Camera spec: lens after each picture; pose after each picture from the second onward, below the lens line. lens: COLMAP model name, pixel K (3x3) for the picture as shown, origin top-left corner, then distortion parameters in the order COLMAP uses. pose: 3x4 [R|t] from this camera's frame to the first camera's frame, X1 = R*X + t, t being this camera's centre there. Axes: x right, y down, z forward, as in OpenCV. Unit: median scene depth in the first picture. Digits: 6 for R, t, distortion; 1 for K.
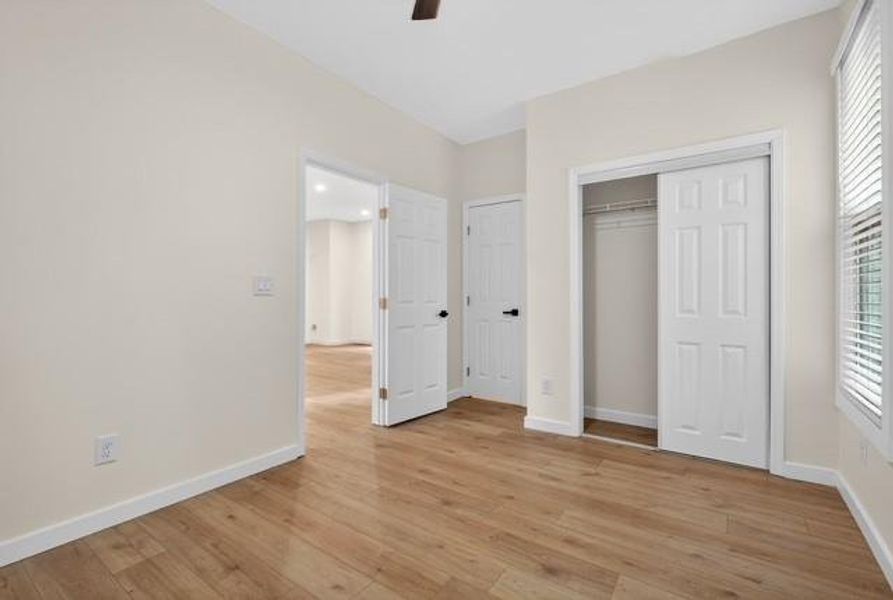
lens RADIAL K [[394.7, 0, 442.4], [0, 394.7, 293.5], [0, 0, 1]] dist [-0.000352, -0.000081]
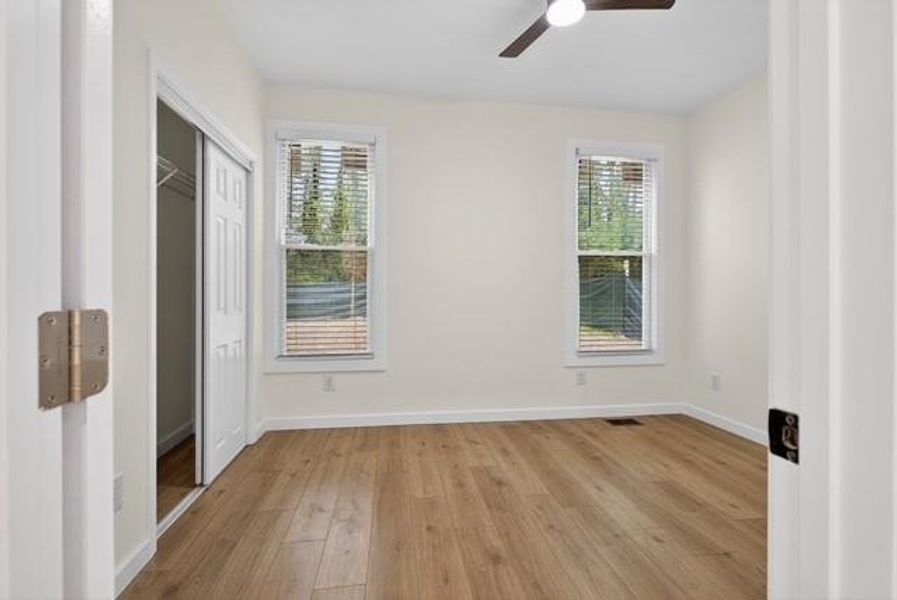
lens RADIAL K [[396.5, 0, 444.4], [0, 396.5, 293.5], [0, 0, 1]] dist [-0.000352, -0.000081]
pose [[-0.676610, -0.004565, 0.736328, -0.527658], [-0.005521, 0.999984, 0.001127, -0.001487], [-0.736321, -0.003303, -0.676624, 1.698125]]
